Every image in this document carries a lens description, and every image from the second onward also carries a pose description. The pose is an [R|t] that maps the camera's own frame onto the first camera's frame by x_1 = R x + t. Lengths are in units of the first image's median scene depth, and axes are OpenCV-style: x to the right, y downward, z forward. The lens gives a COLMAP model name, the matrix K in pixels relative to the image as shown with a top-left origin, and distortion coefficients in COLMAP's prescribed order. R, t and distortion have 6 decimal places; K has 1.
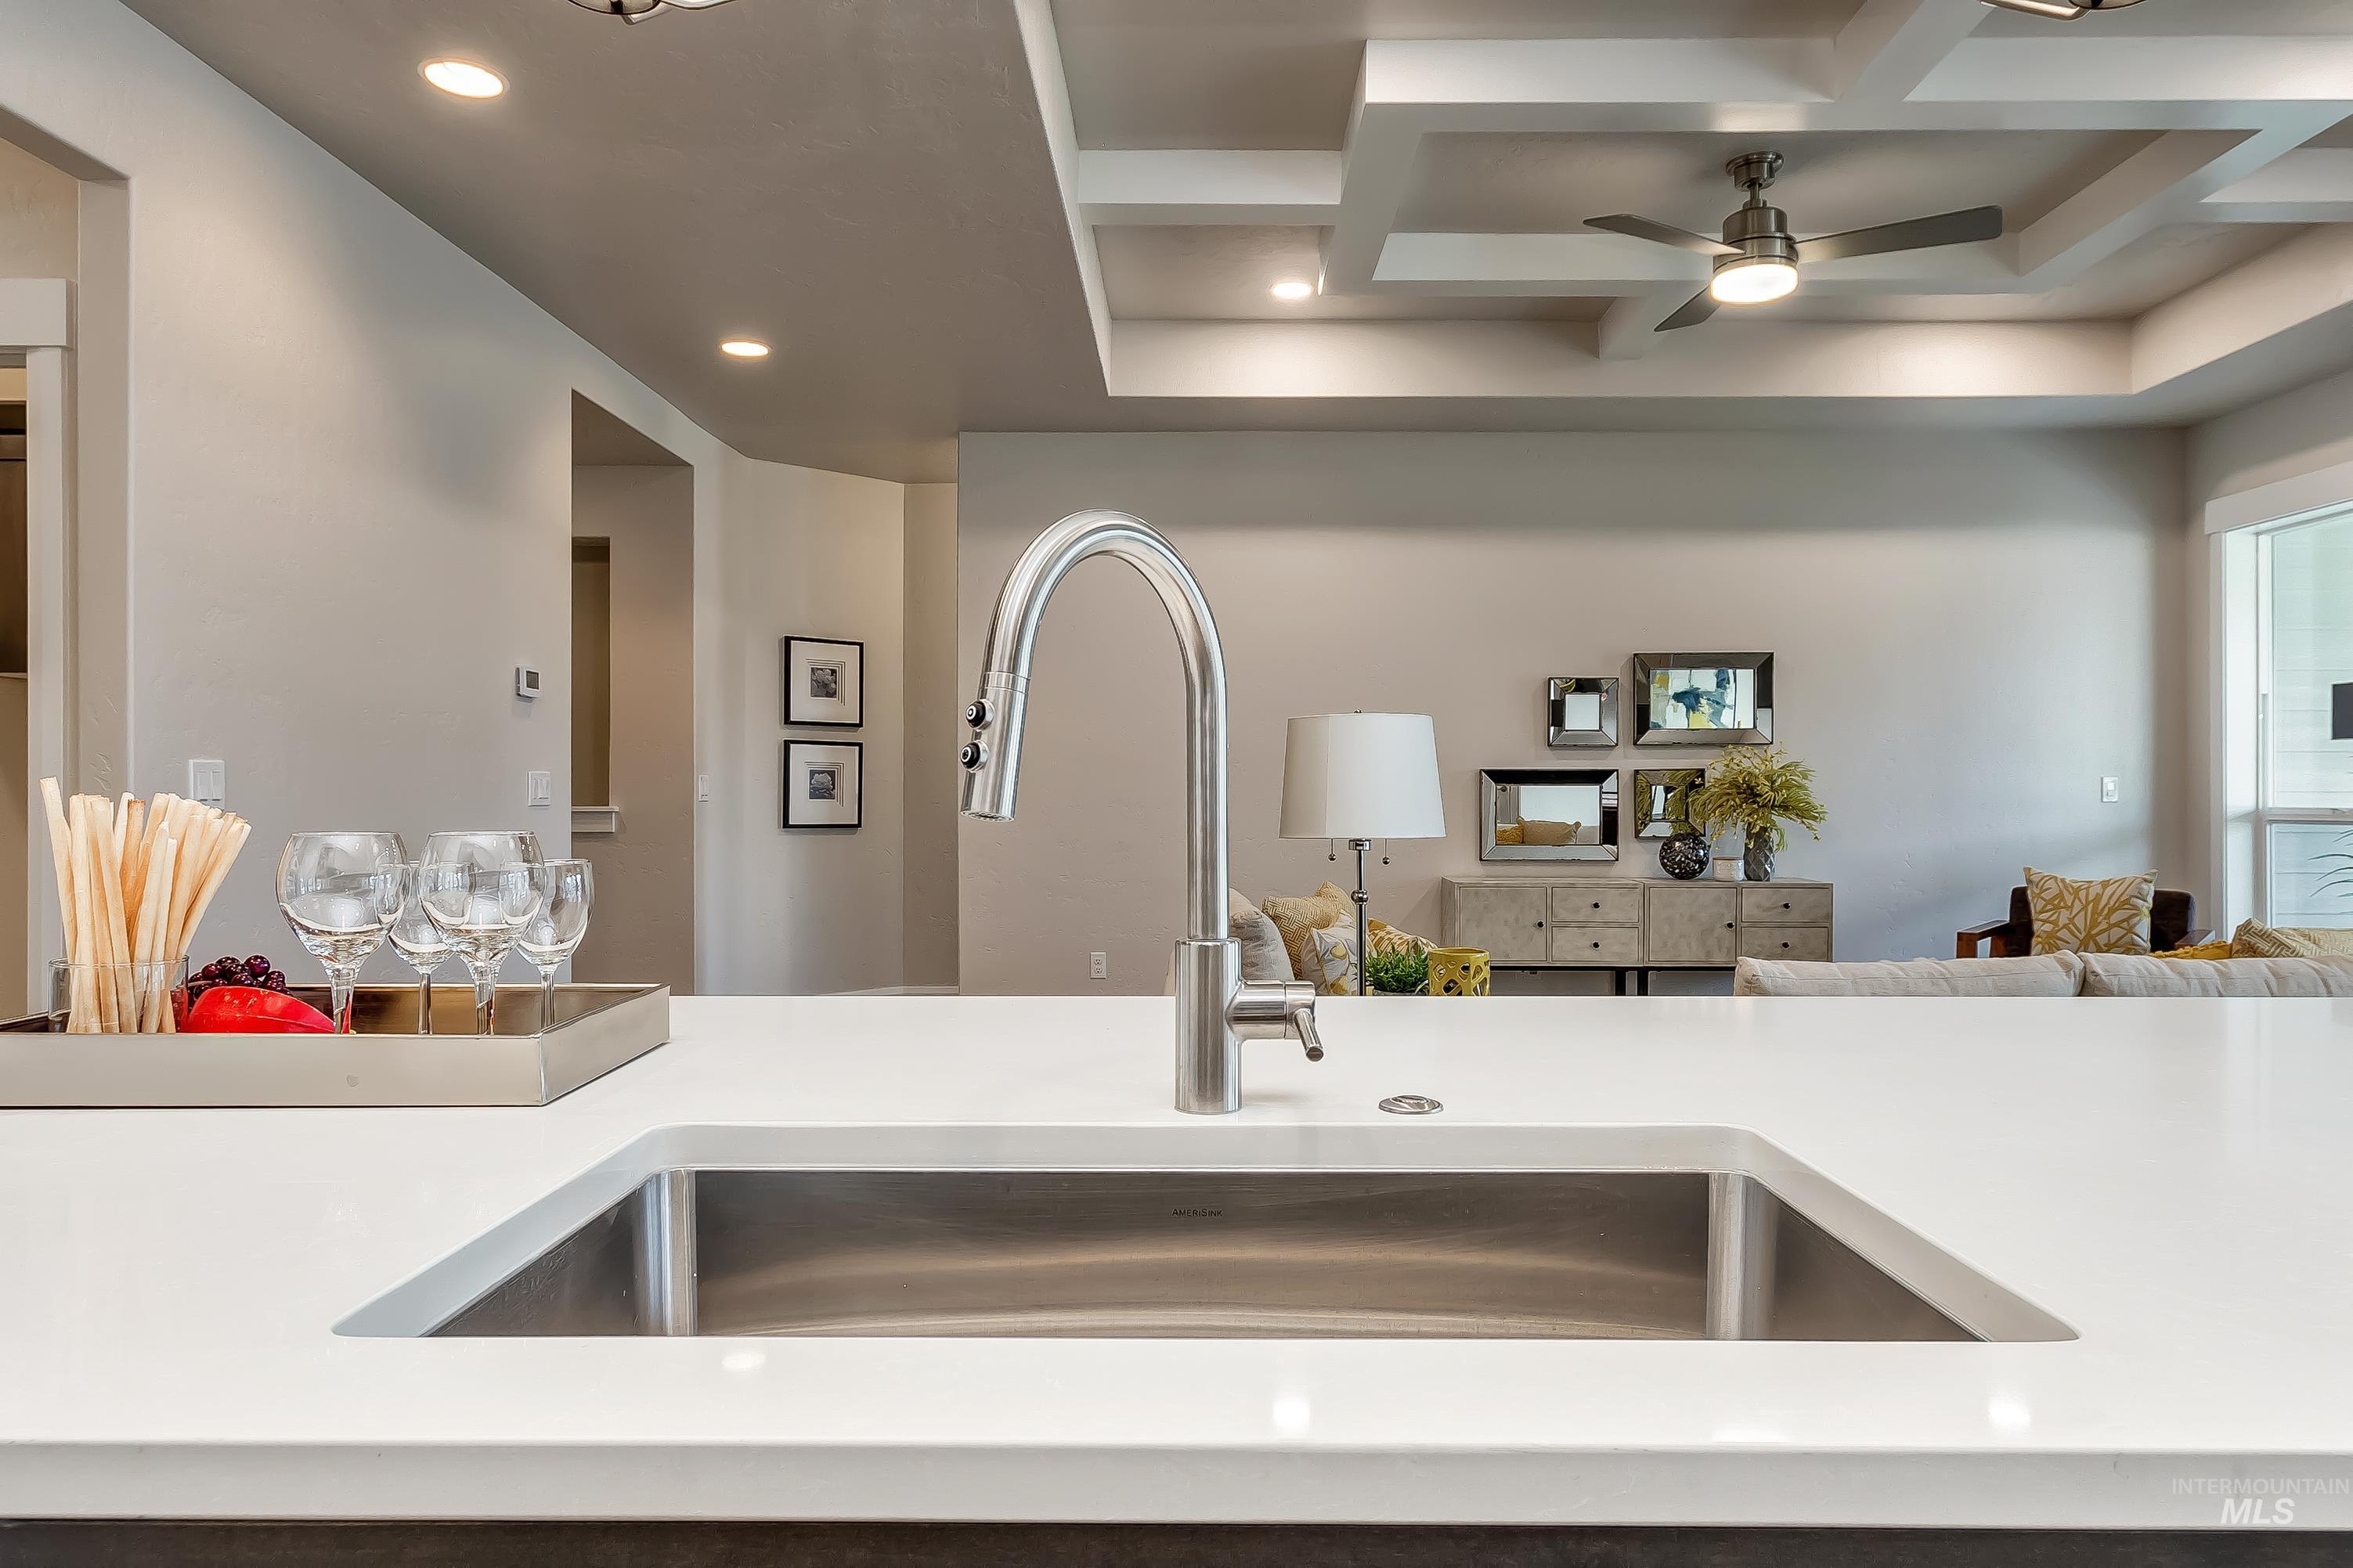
lens RADIAL K [[1529.2, 0, 1177.0], [0, 1529.2, 798.5], [0, 0, 1]] dist [0.000077, 0.004159]
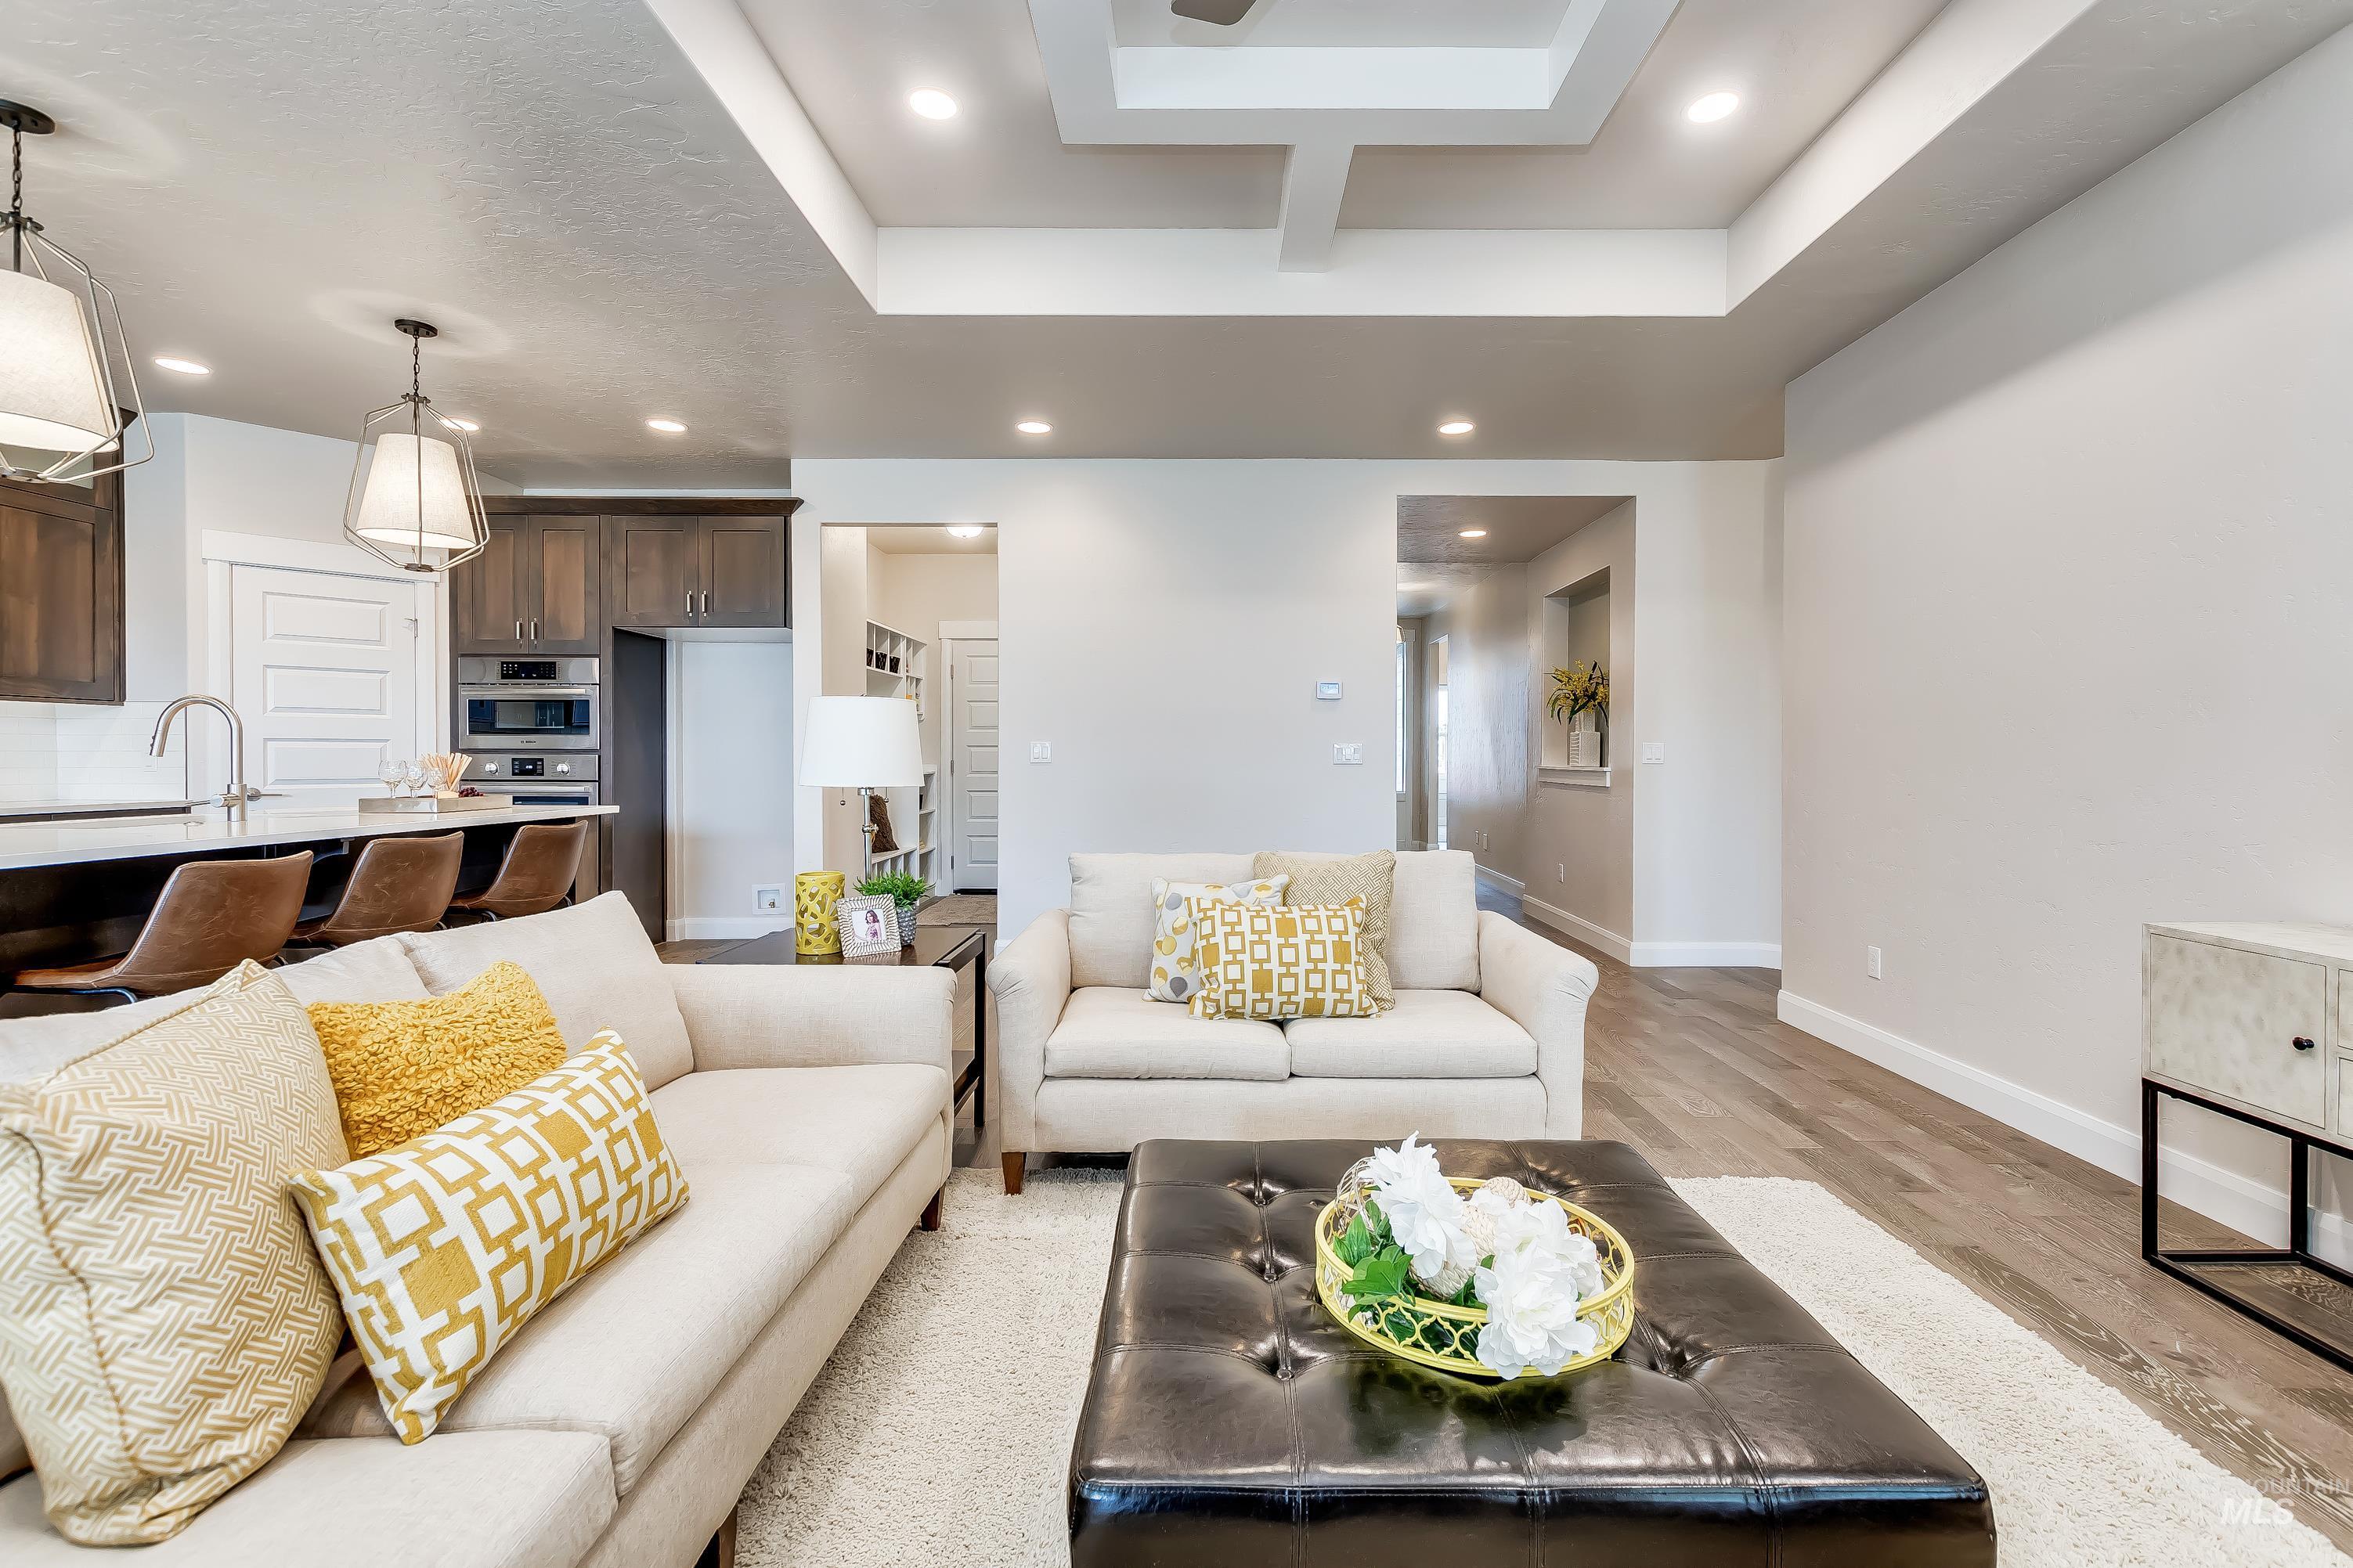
lens RADIAL K [[1029.9, 0, 1195.5], [0, 1029.9, 773.4], [0, 0, 1]] dist [0.005098, -0.003030]
pose [[0.002205, 0.016231, -0.999866, 0.542419], [-0.005510, 0.999853, 0.016218, -0.001695], [0.999982, 0.005473, 0.002294, 0.666537]]
